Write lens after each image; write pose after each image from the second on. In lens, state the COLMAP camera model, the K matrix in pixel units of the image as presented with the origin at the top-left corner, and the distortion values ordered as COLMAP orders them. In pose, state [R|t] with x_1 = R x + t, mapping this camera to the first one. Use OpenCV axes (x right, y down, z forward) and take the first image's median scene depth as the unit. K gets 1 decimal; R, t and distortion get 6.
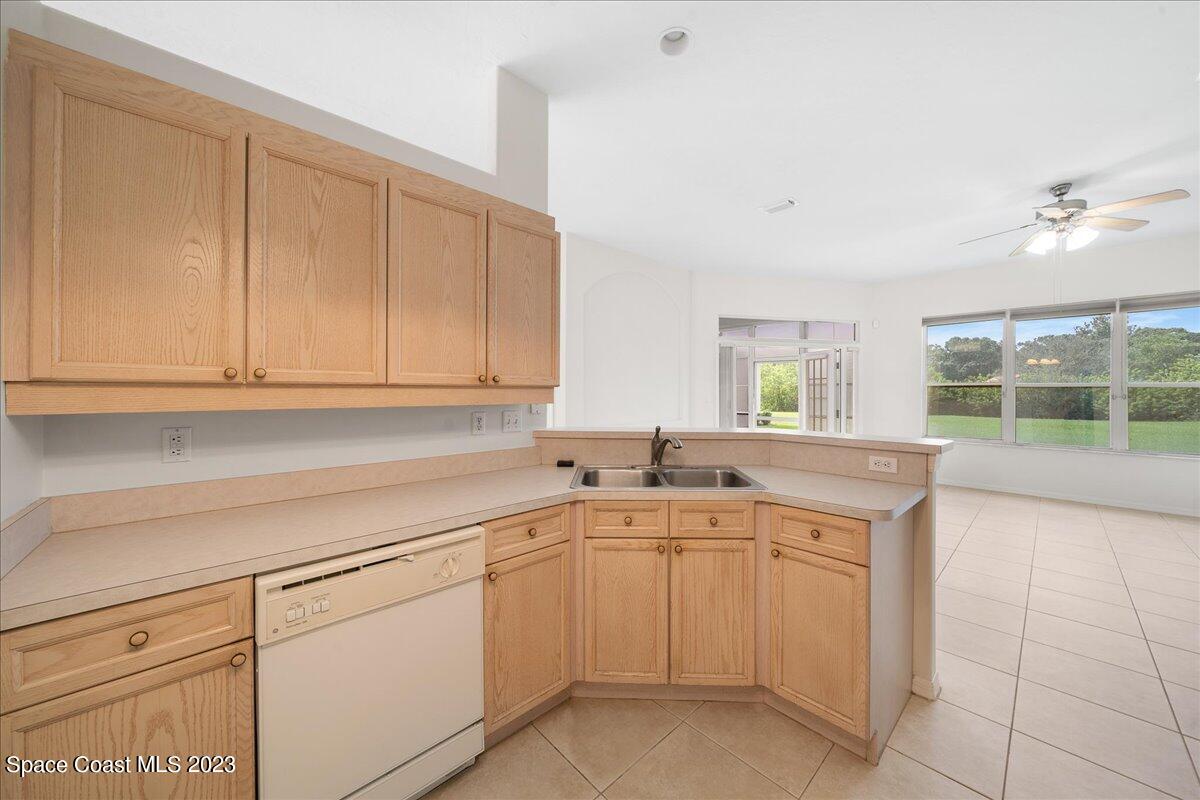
lens RADIAL K [[427.4, 0, 598.0], [0, 427.4, 393.2], [0, 0, 1]] dist [0.000009, 0.000047]
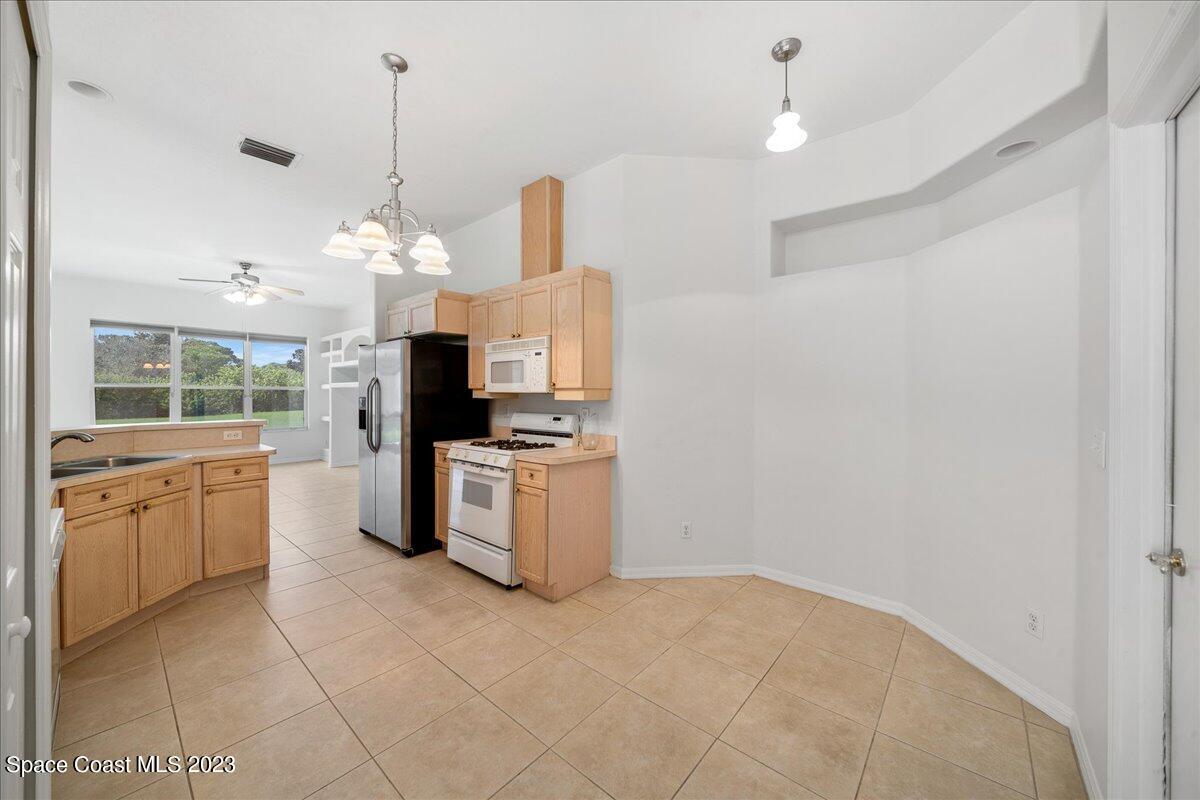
lens RADIAL K [[427.4, 0, 598.0], [0, 427.4, 393.2], [0, 0, 1]] dist [0.000009, 0.000047]
pose [[-0.100917, -0.003756, 0.994888, -0.622257], [0.005446, 0.999976, 0.004328, 0.000044], [-0.994880, 0.005855, -0.100894, -0.143334]]
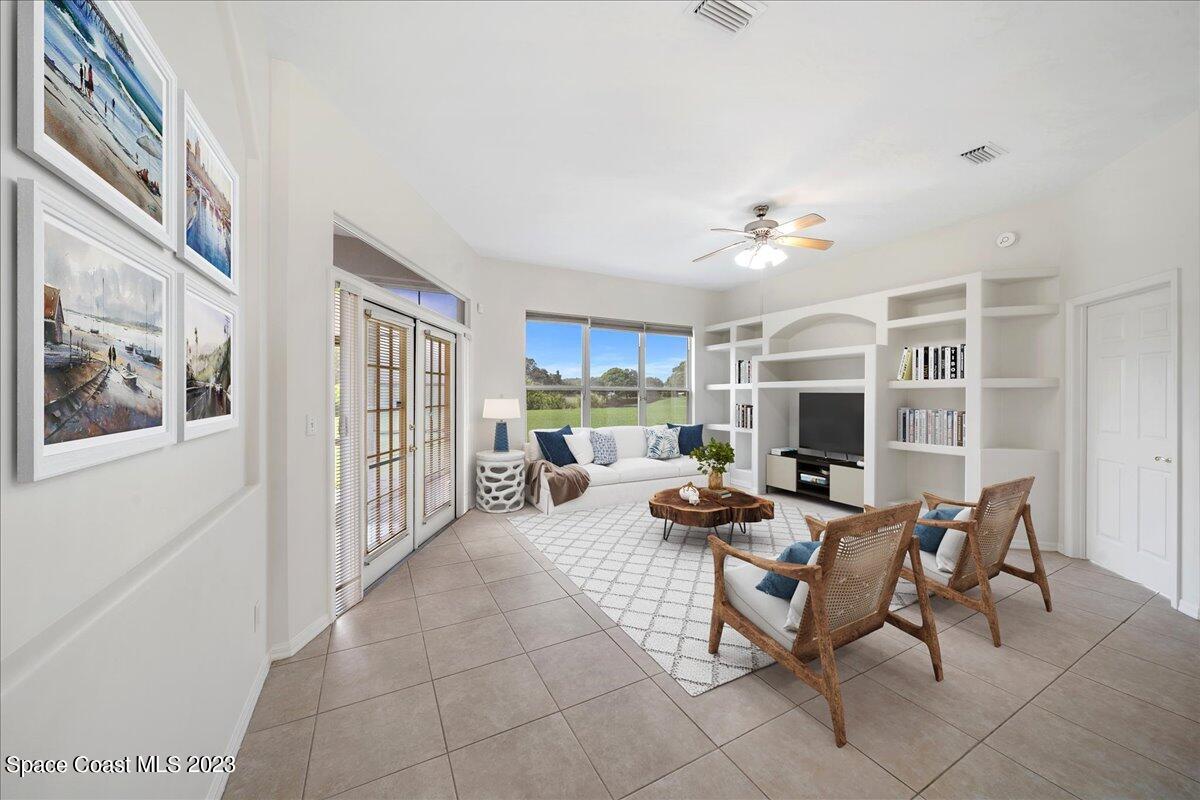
lens RADIAL K [[427.4, 0, 598.0], [0, 427.4, 393.2], [0, 0, 1]] dist [0.000009, 0.000047]
pose [[0.267143, -0.001612, 0.963656, -0.080111], [0.005652, 0.999984, 0.000106, -0.011111], [-0.963640, 0.005418, 0.267148, 1.090175]]
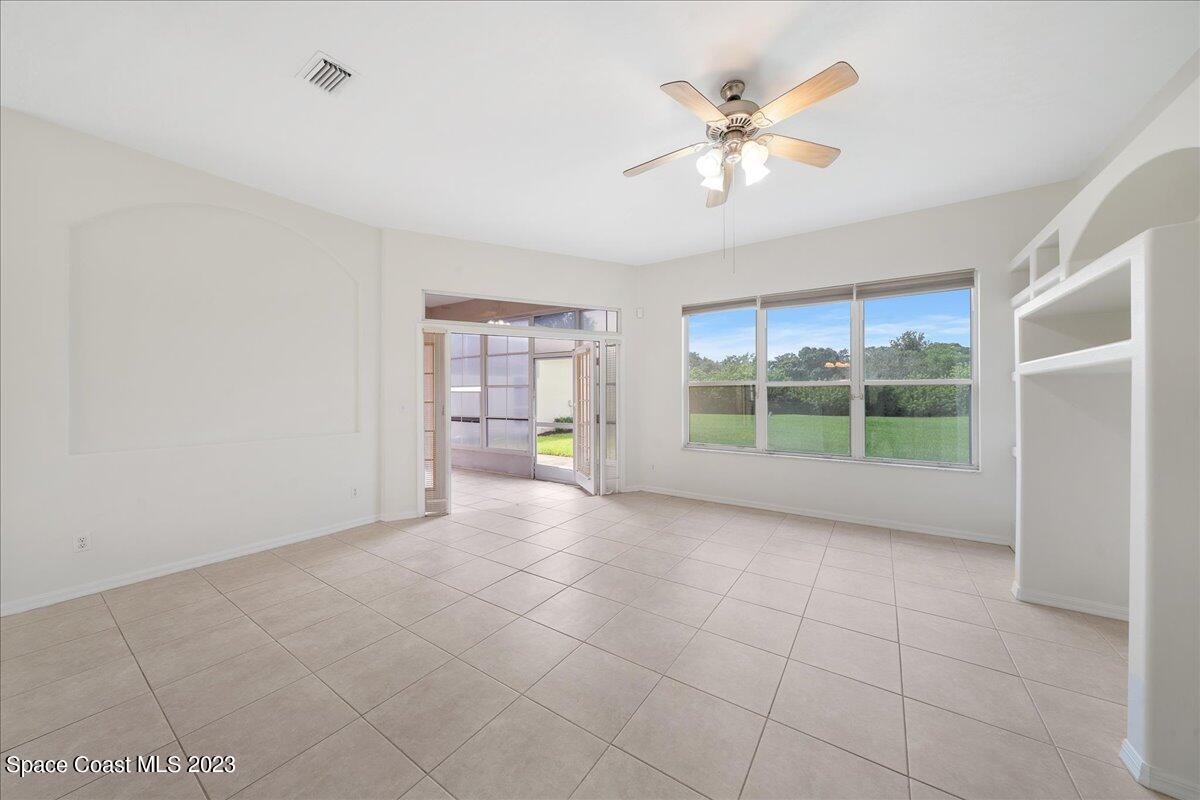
lens RADIAL K [[419.1, 0, 593.0], [0, 419.1, 396.5], [0, 0, 1]] dist [0.001140, 0.000031]
pose [[0.975802, -0.006664, 0.218555, 0.696459], [0.006911, 0.999976, -0.000367, 0.006768], [-0.218547, 0.001869, 0.975825, 0.388873]]
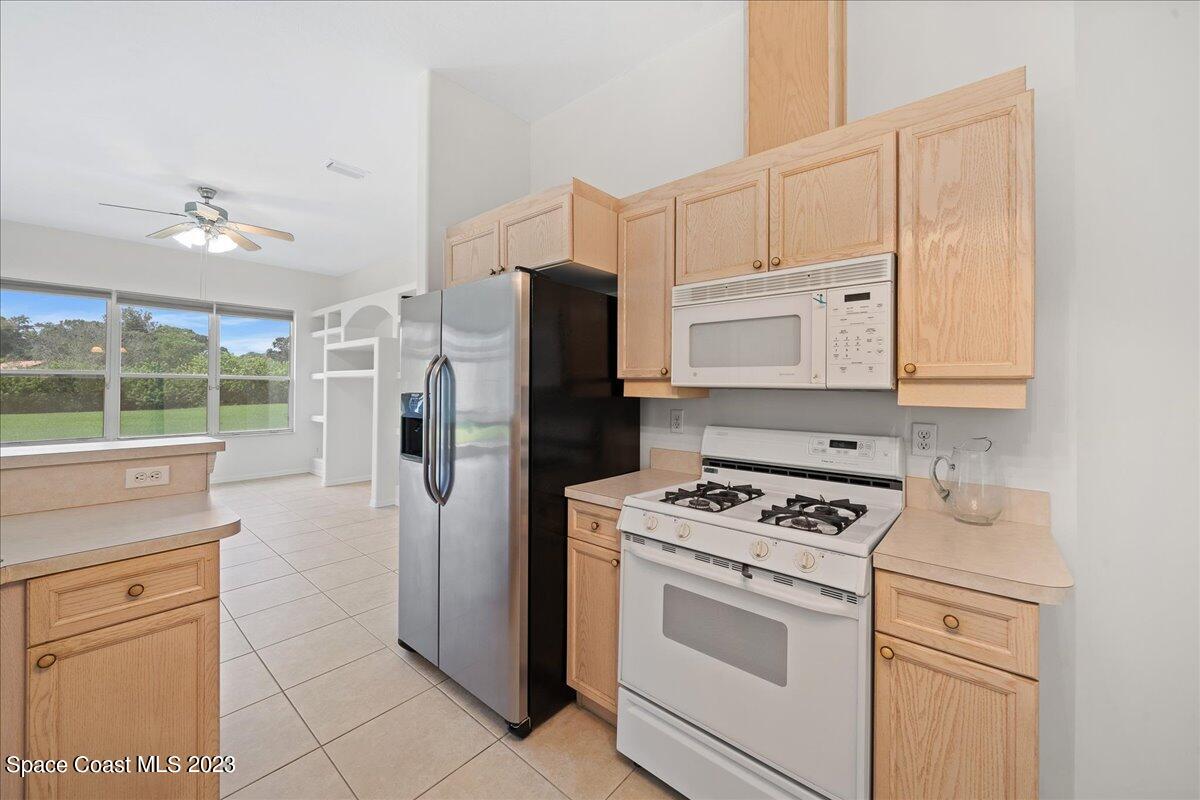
lens RADIAL K [[451.9, 0, 594.9], [0, 451.9, 382.6], [0, 0, 1]] dist [-0.001474, 0.000029]
pose [[-0.100747, 0.003939, 0.994904, -0.123852], [-0.001355, 0.999991, -0.004096, -0.000903], [-0.994911, -0.001761, -0.100741, 0.147557]]
